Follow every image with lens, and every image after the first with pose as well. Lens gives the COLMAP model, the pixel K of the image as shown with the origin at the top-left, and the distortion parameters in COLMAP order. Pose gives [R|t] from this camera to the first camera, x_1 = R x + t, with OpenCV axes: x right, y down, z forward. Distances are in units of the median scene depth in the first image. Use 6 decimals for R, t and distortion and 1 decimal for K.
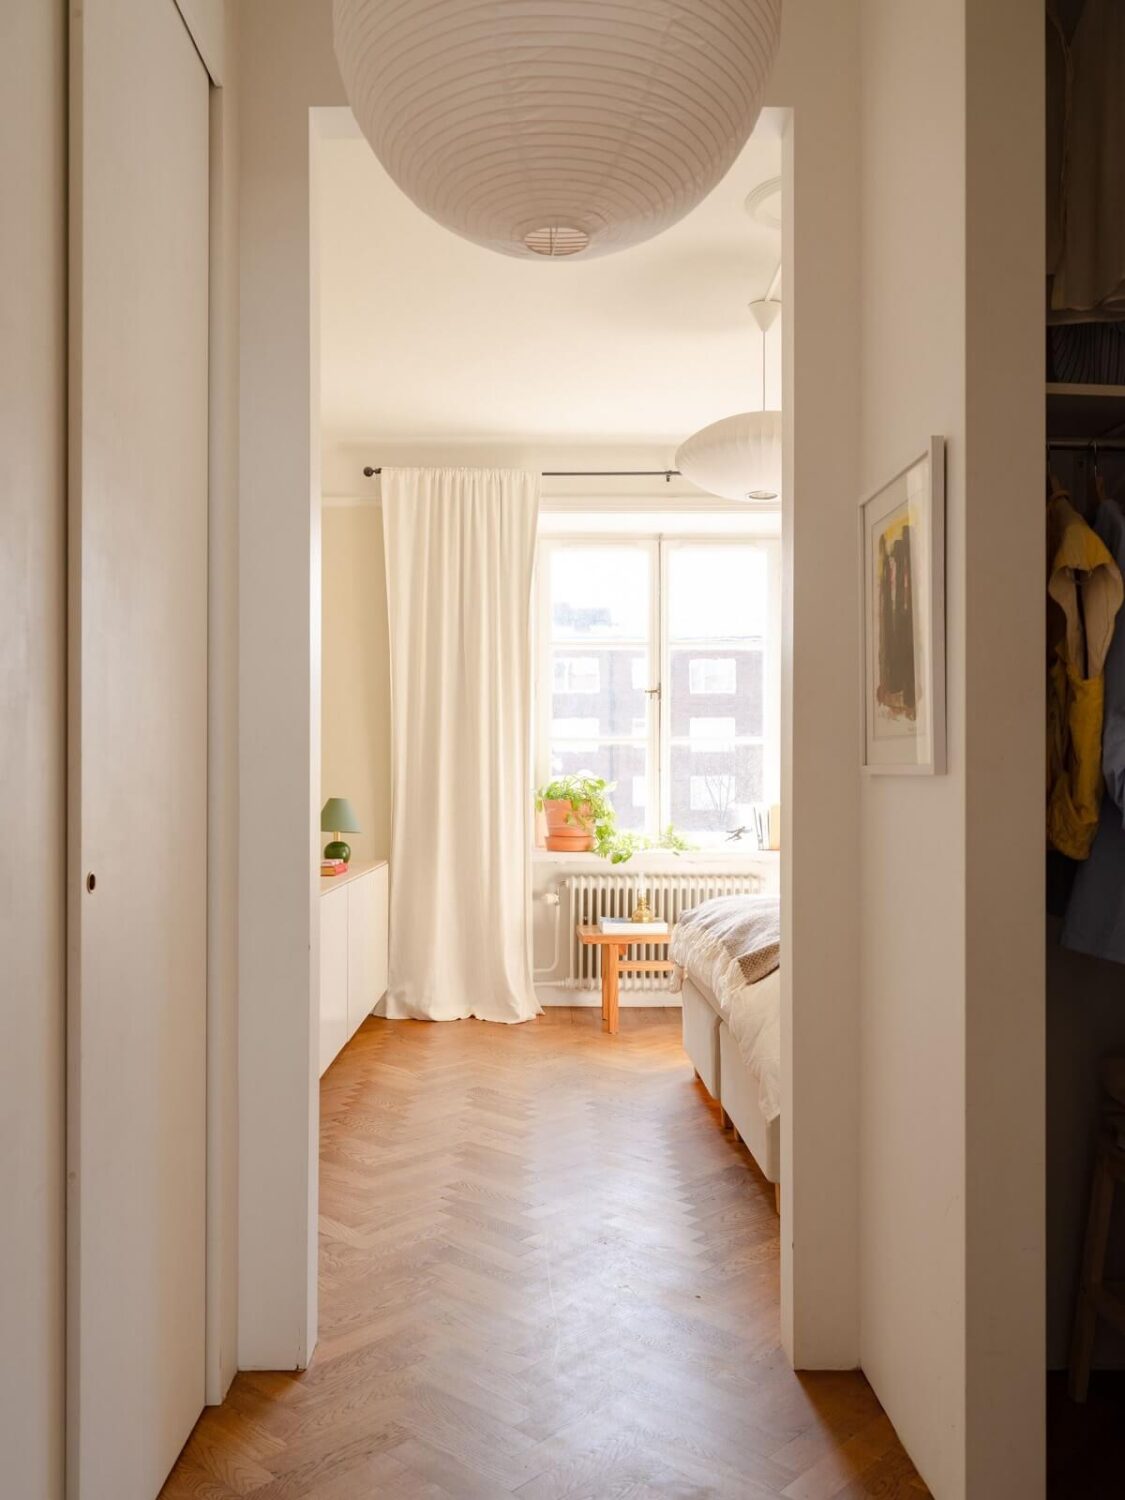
lens RADIAL K [[1384.2, 0, 588.8], [0, 1384.2, 752.0], [0, 0, 1]] dist [-0.006507, 0.002014]
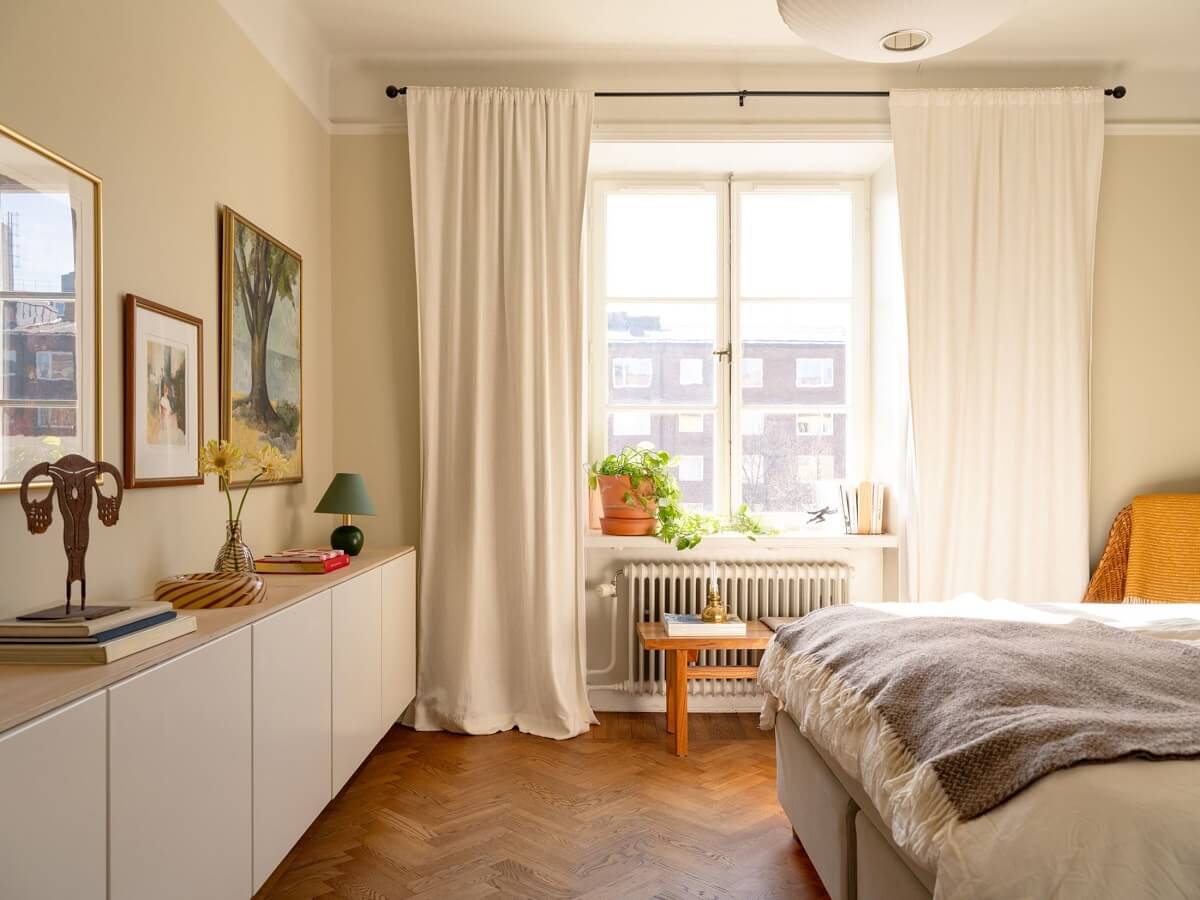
lens RADIAL K [[1030.3, 0, 601.8], [0, 1030.3, 445.7], [0, 0, 1]] dist [-0.001588, 0.007357]
pose [[0.999285, -0.001555, -0.037766, -0.005977], [0.001795, 0.999978, 0.006308, 0.011592], [0.037755, -0.006371, 0.999267, 0.357609]]
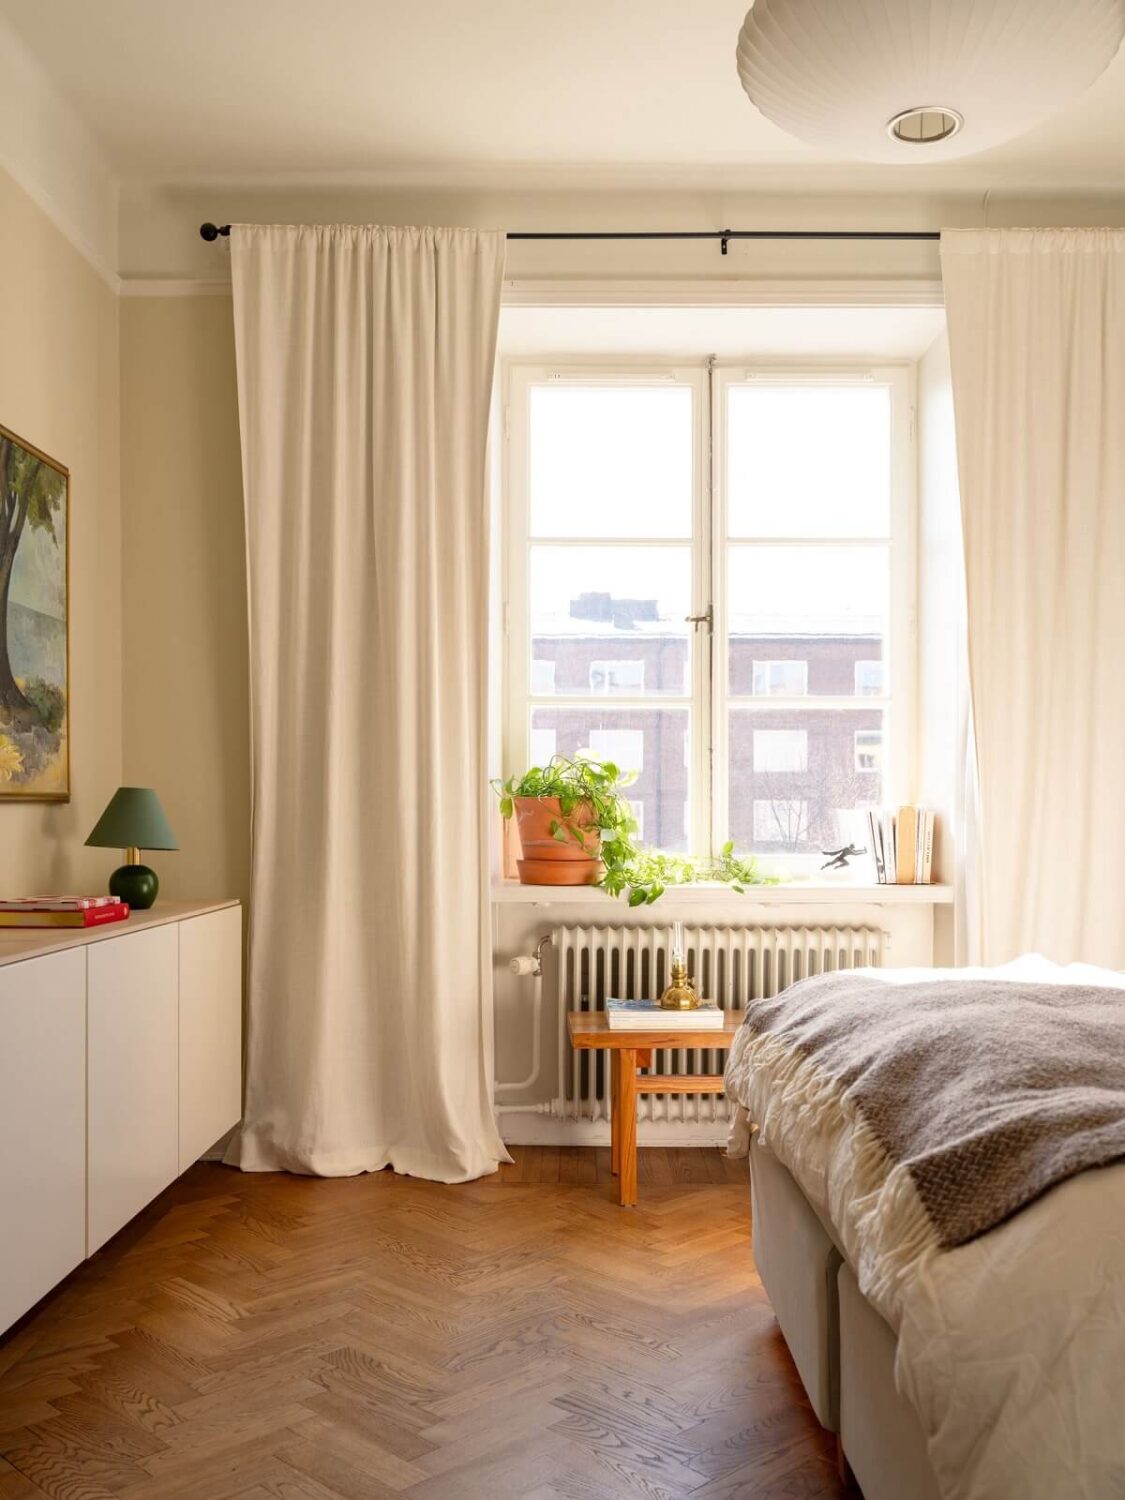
lens RADIAL K [[1489.7, 0, 587.1], [0, 1489.7, 790.4], [0, 0, 1]] dist [0.001451, -0.002659]
pose [[0.999321, -0.000951, -0.036820, 0.022383], [0.001089, 0.999992, 0.003717, 0.029311], [0.036817, -0.003754, 0.999315, 0.369277]]
